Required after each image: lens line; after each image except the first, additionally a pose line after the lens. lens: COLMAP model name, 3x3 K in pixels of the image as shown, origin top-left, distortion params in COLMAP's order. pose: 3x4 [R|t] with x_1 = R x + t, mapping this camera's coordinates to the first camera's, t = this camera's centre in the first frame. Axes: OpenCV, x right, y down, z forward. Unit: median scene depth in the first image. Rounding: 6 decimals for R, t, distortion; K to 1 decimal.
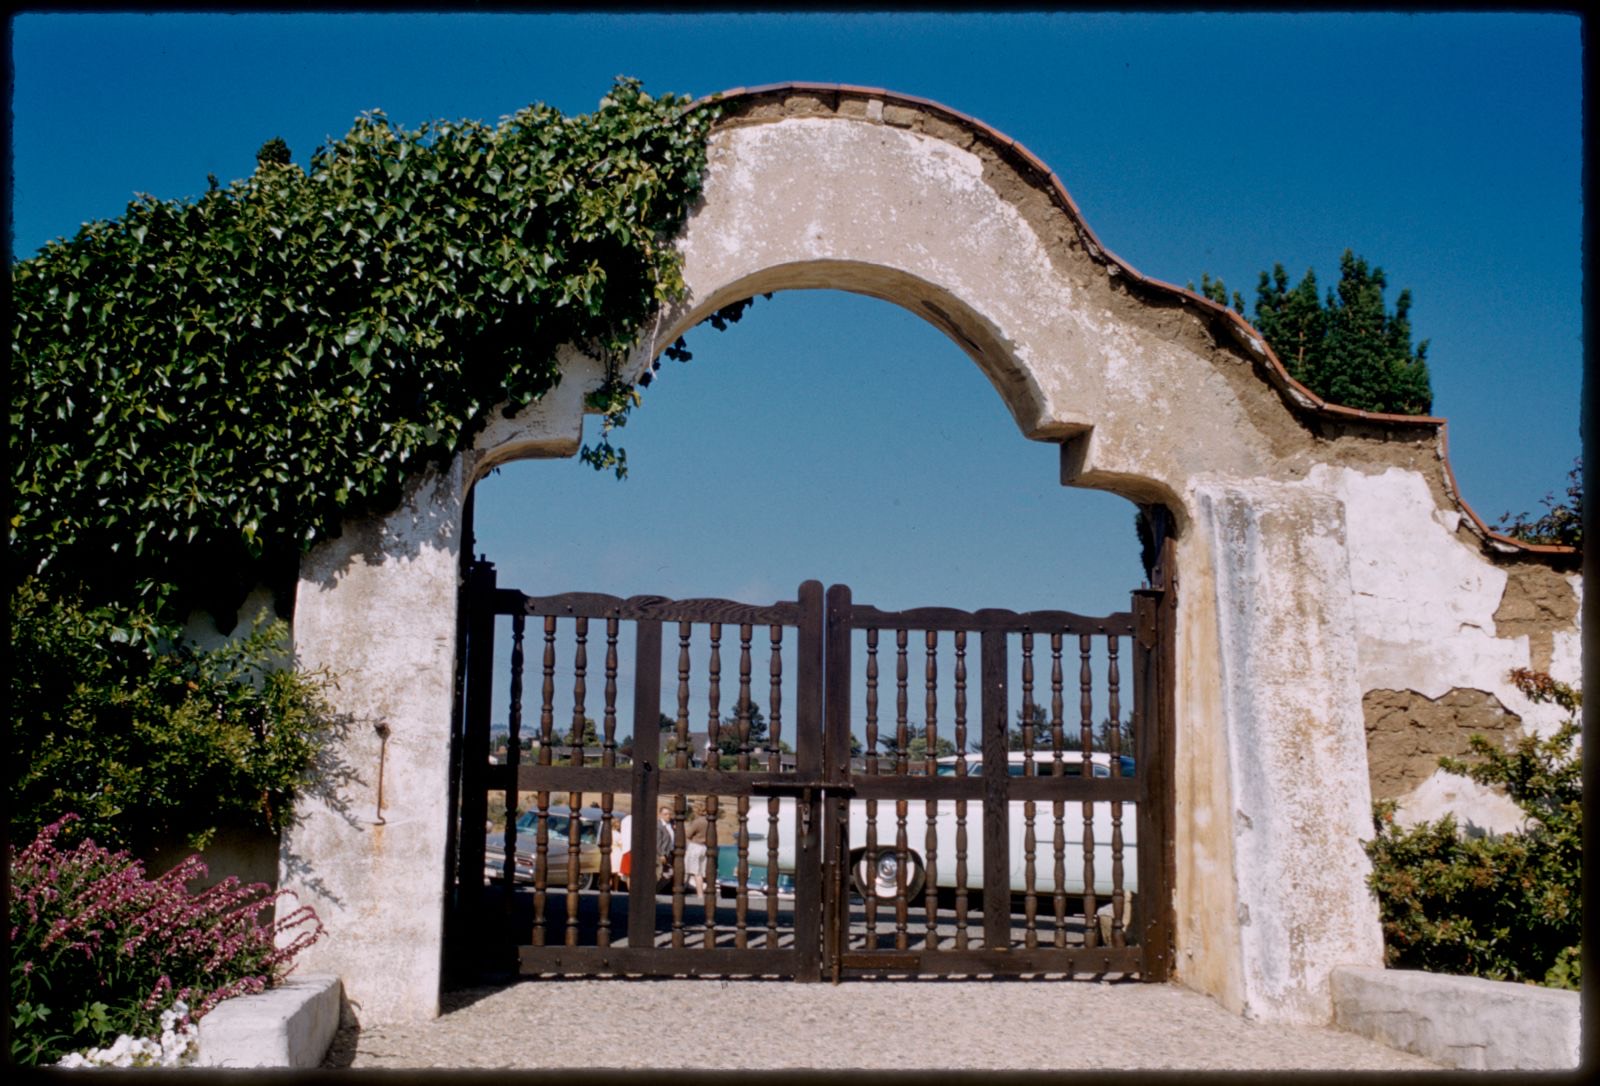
lens RADIAL K [[1651.1, 0, 795.8], [0, 1651.1, 597.2], [0, 0, 1]] dist [-0.021028, 0.005640]
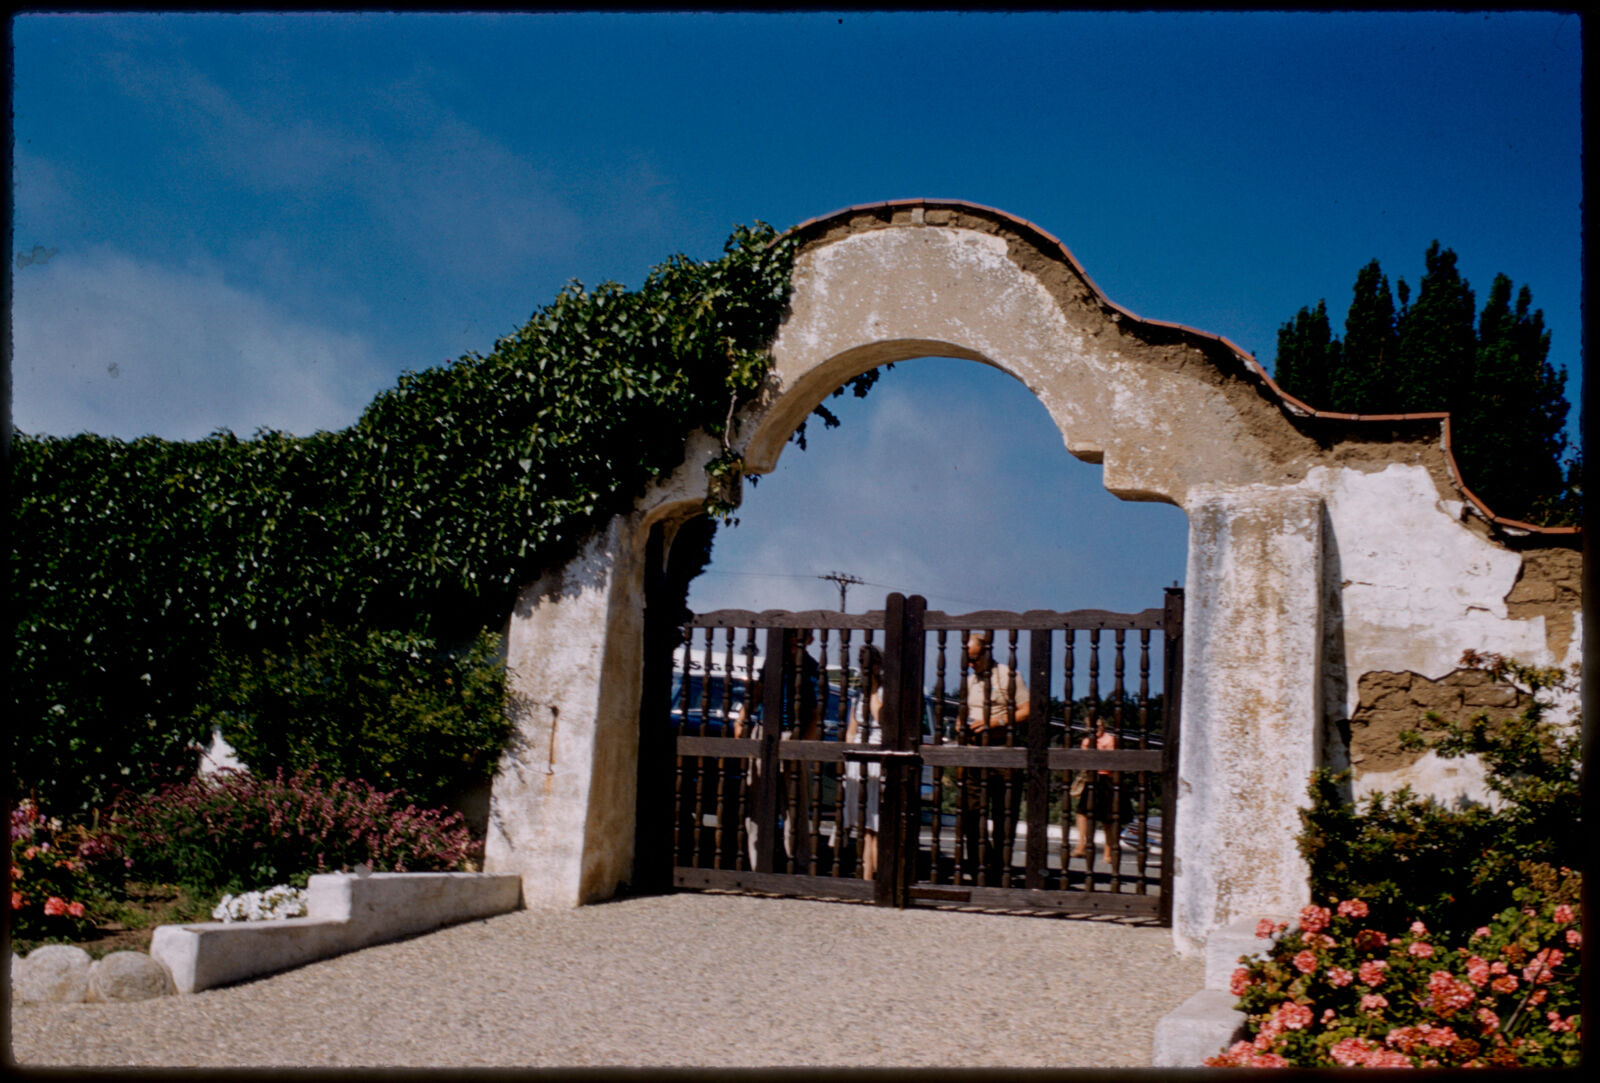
lens RADIAL K [[1651.1, 0, 795.8], [0, 1651.1, 595.7], [0, 0, 1]] dist [-0.021028, 0.005640]
pose [[0.853249, -0.040453, -0.519932, 0.606580], [0.040539, 0.999115, -0.011208, 0.003229], [0.519925, -0.011514, 0.854134, -0.122768]]
